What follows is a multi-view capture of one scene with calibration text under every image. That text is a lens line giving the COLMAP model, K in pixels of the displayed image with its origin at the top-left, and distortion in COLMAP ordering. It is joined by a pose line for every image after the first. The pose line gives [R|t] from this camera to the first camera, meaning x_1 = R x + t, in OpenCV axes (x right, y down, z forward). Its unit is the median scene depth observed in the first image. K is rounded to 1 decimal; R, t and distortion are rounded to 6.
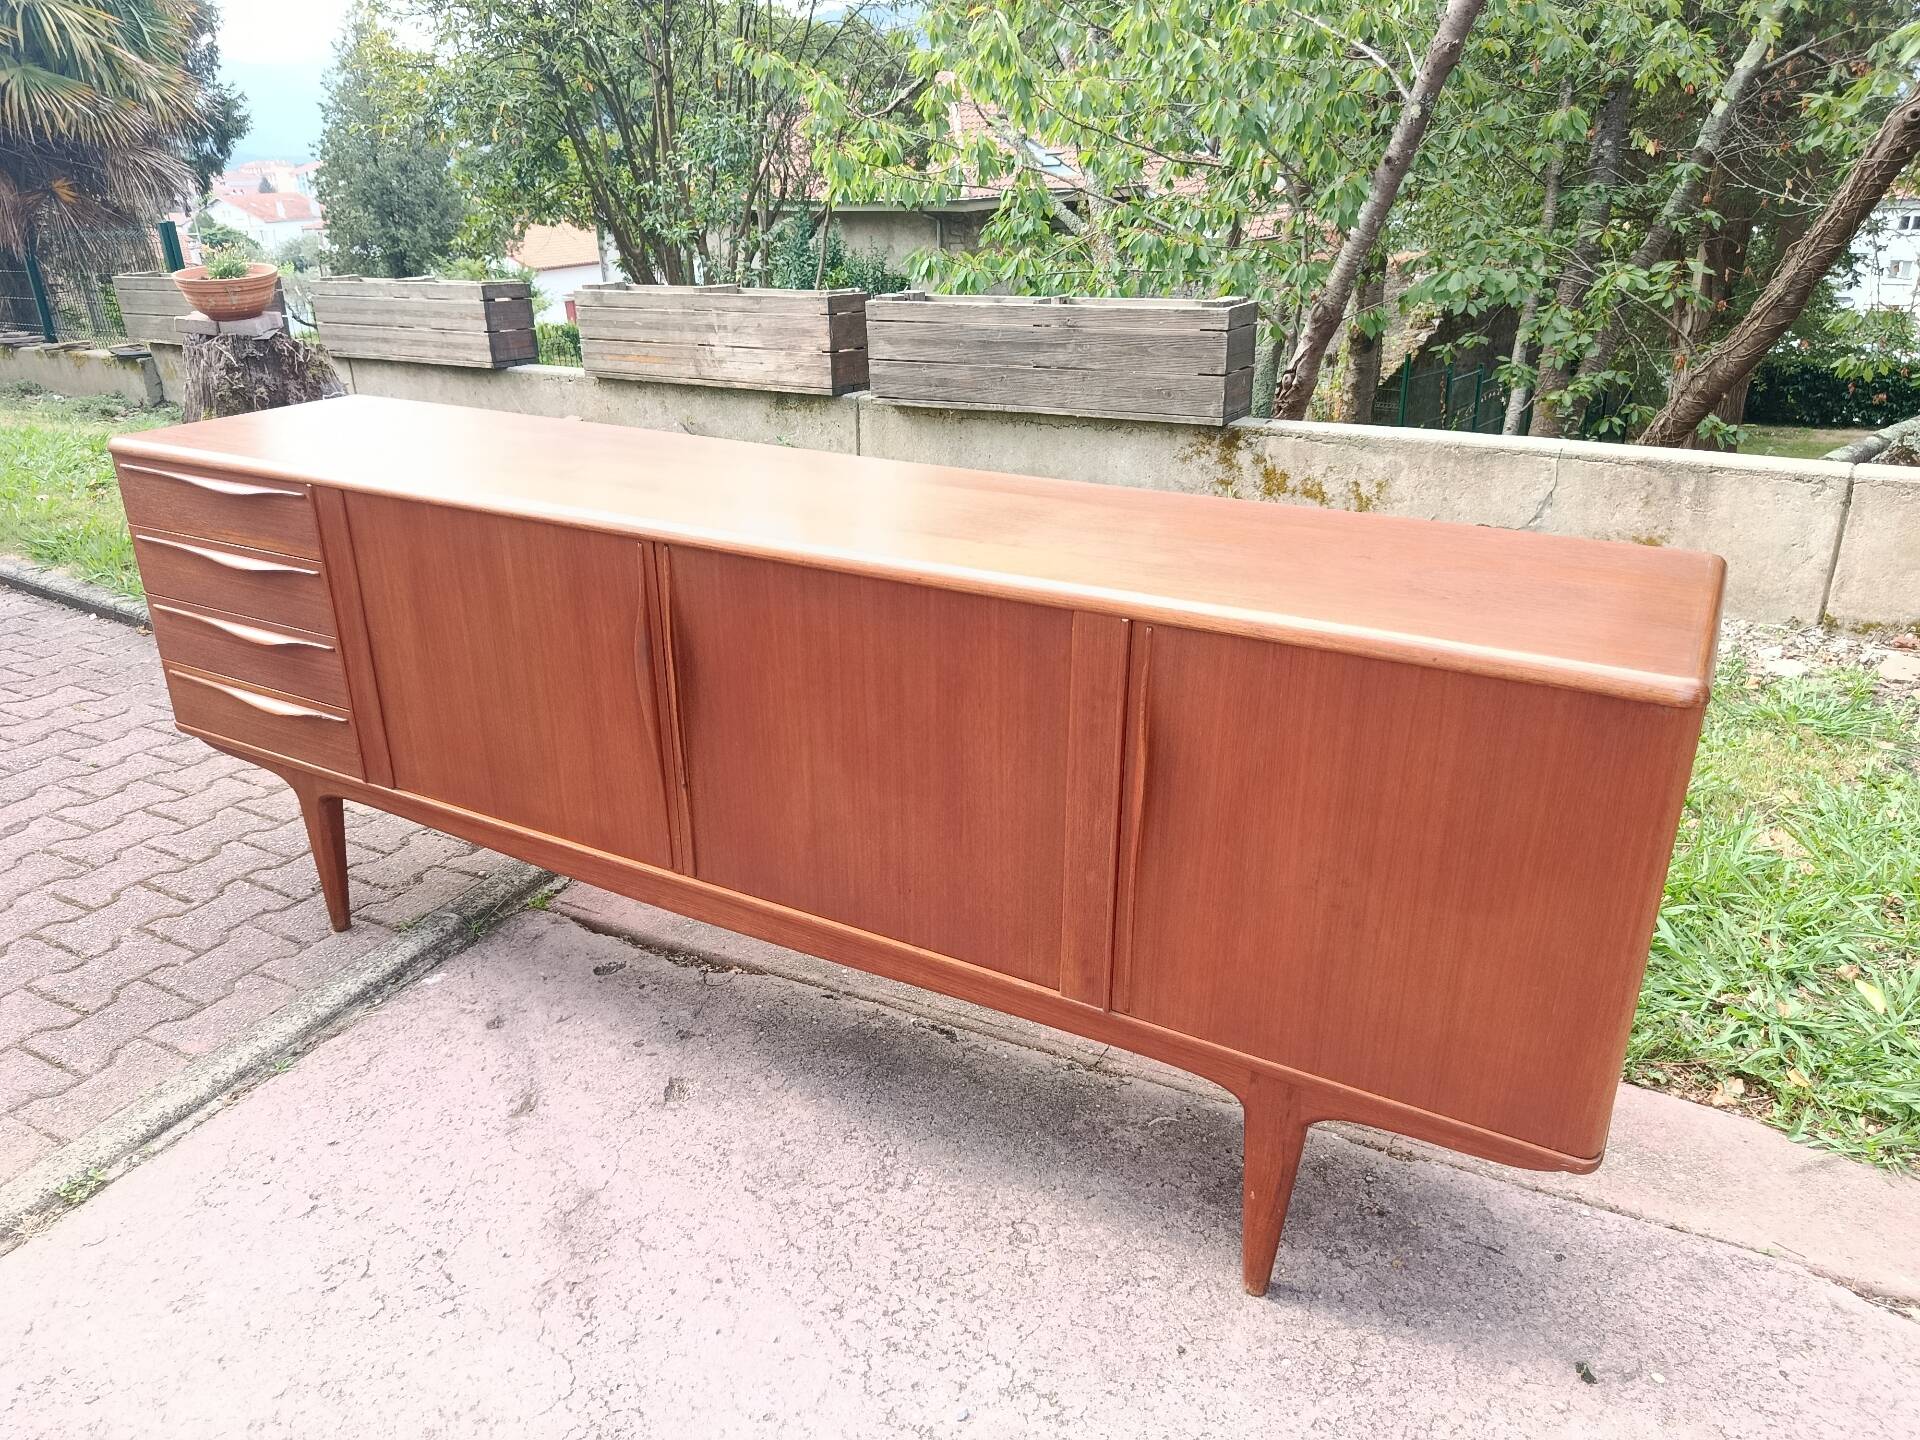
lens RADIAL K [[1351.0, 0, 934.1], [0, 1351.0, 720.2], [0, 0, 1]] dist [0.016201, -0.031746]
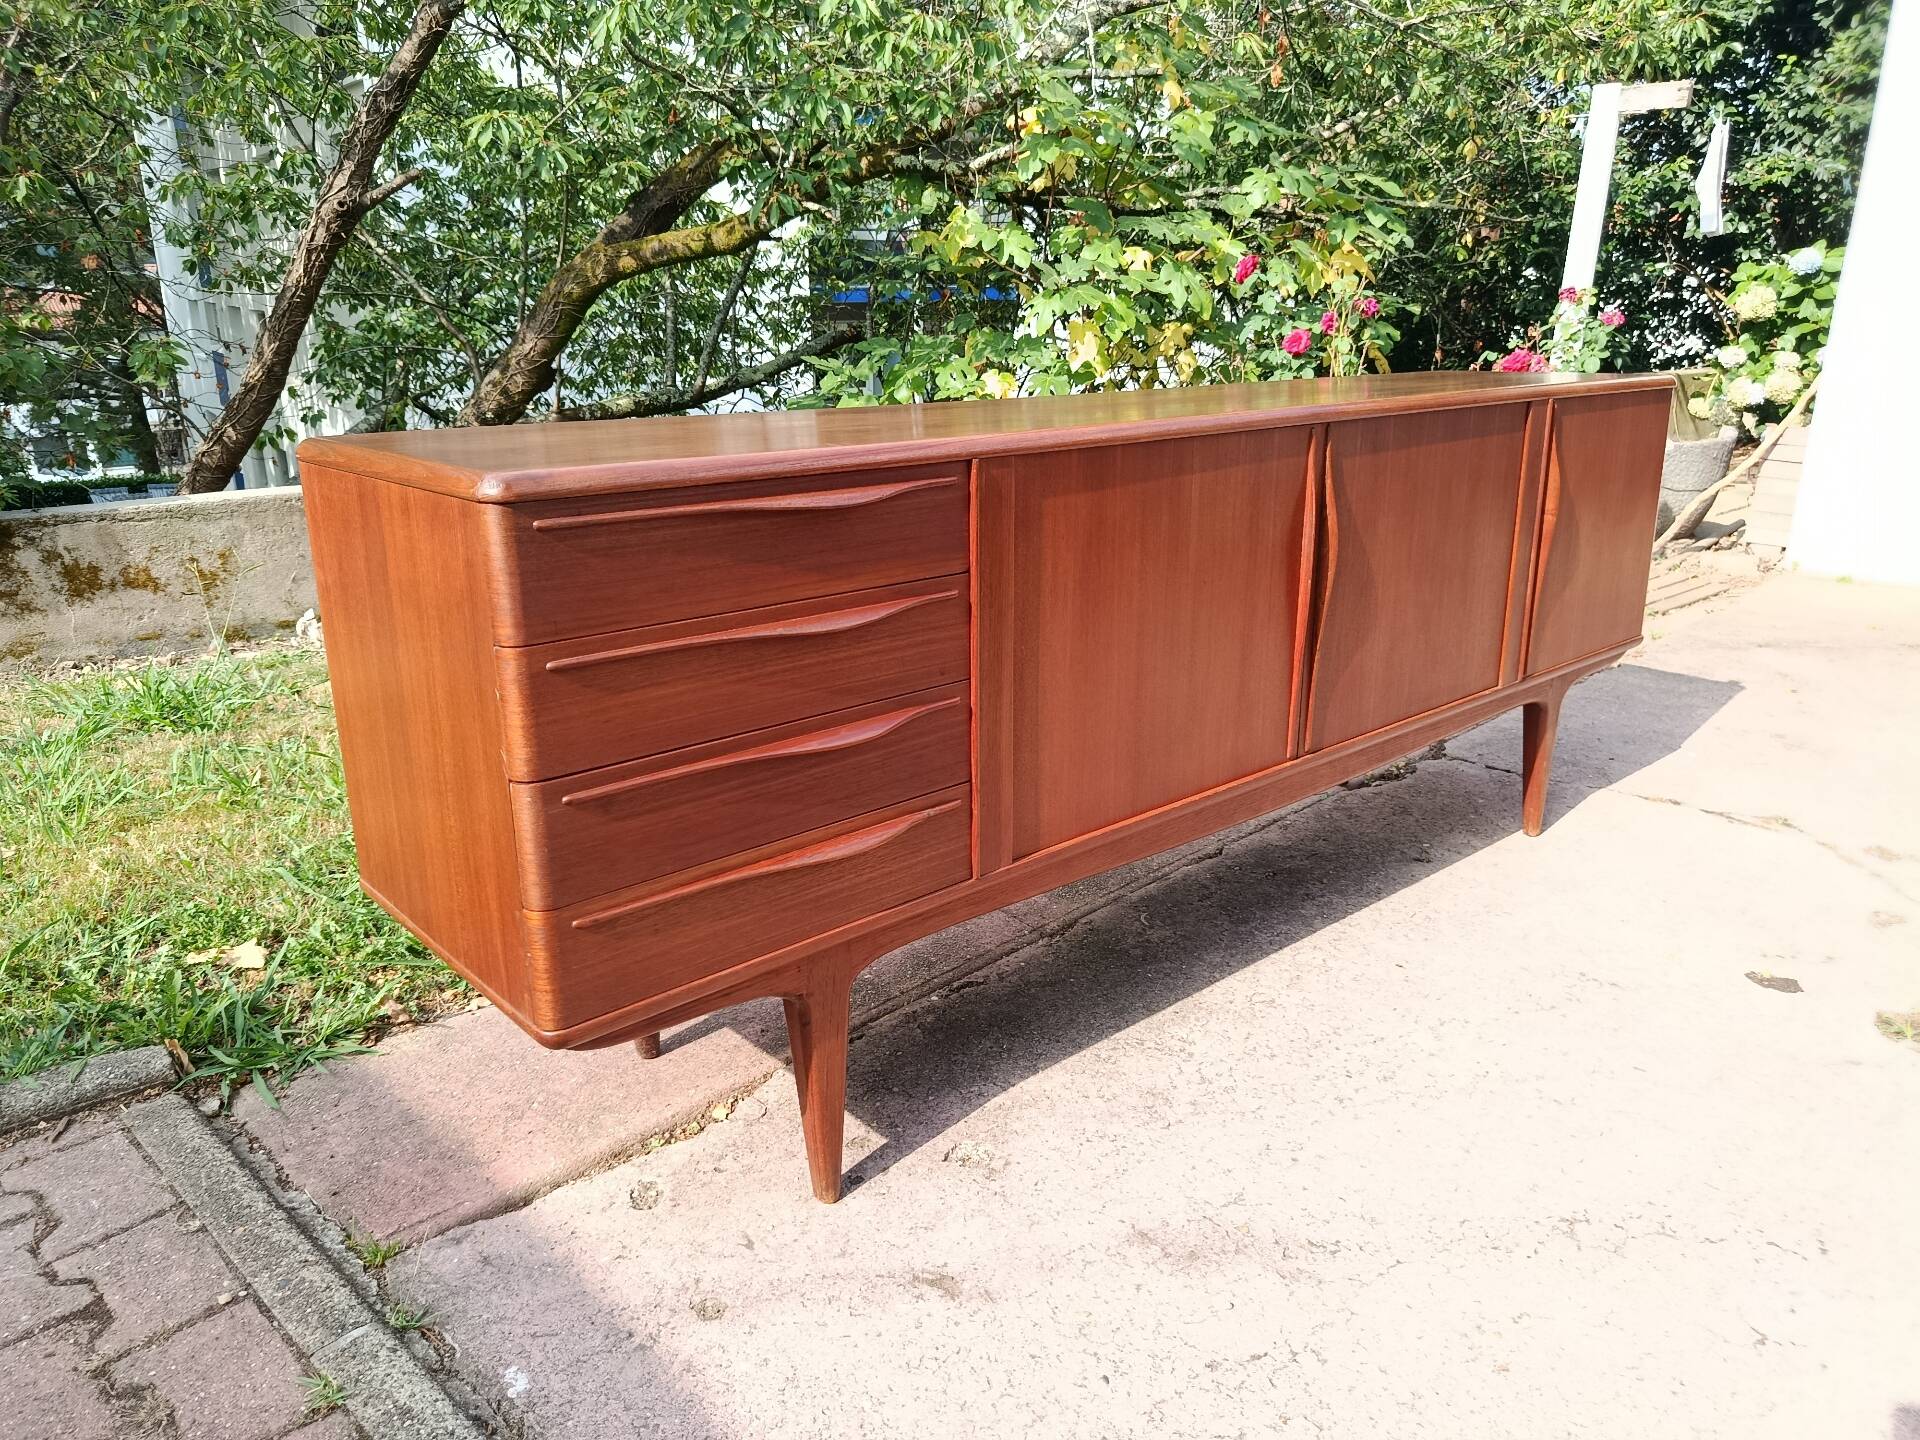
lens RADIAL K [[1351.0, 0, 954.3], [0, 1351.0, 726.2], [0, 0, 1]] dist [0.016201, -0.031746]
pose [[0.298412, -0.269191, 0.915689, -0.303612], [0.350344, 0.923324, 0.157263, -0.033708], [-0.887812, 0.273877, 0.369840, 0.223732]]
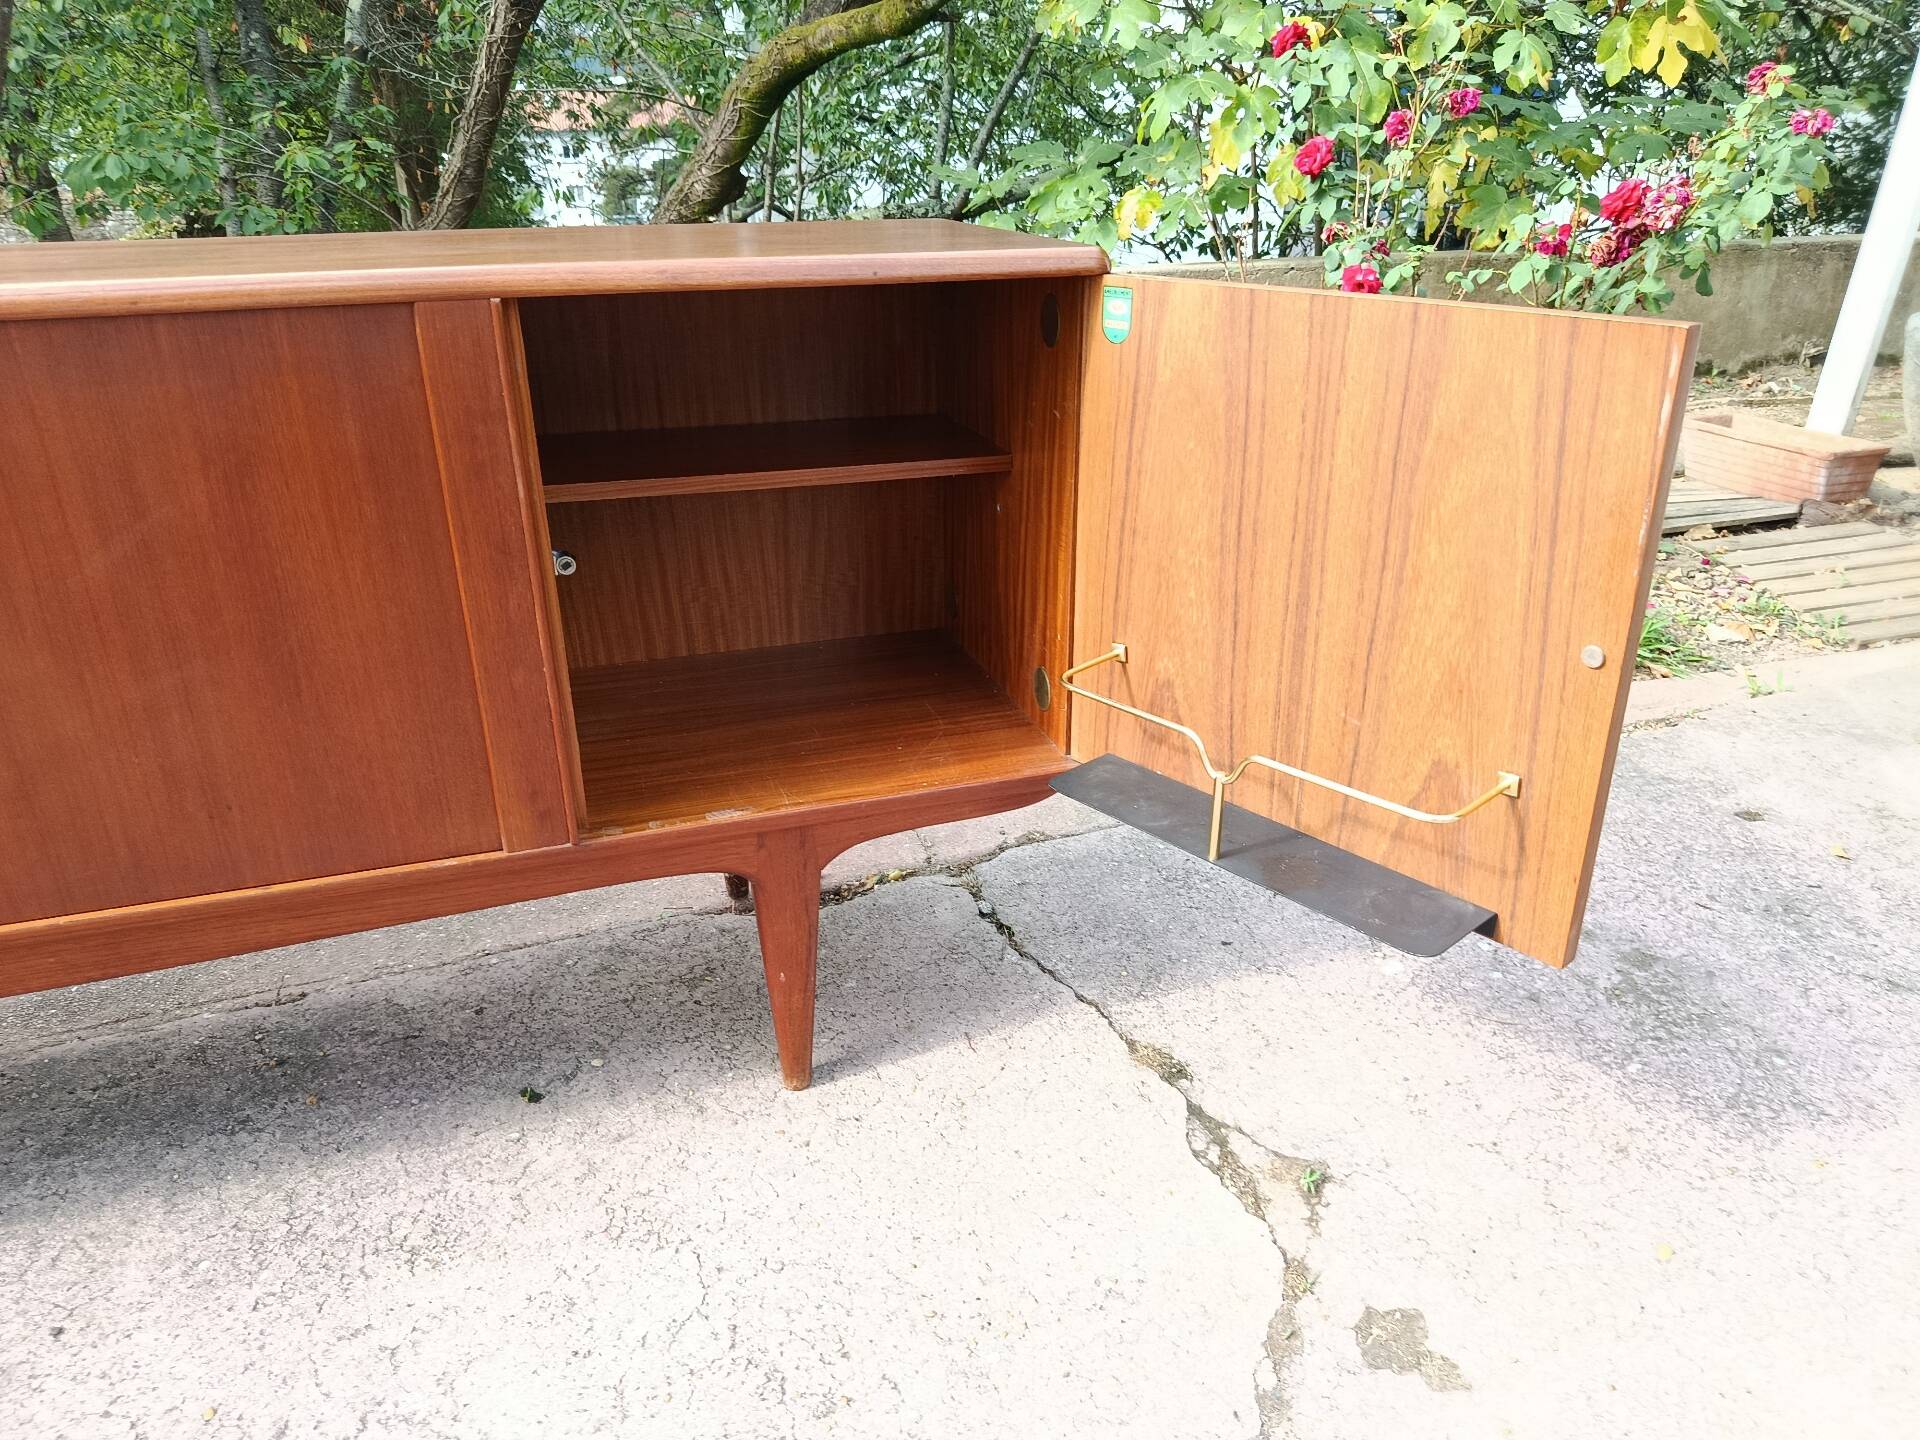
lens RADIAL K [[1351.0, 0, 957.7], [0, 1351.0, 729.1], [0, 0, 1]] dist [0.016201, -0.031746]
pose [[0.657365, -0.301881, 0.690463, 0.025263], [0.271111, 0.949644, 0.157083, 0.043979], [-0.703115, 0.083931, 0.706106, 0.022470]]
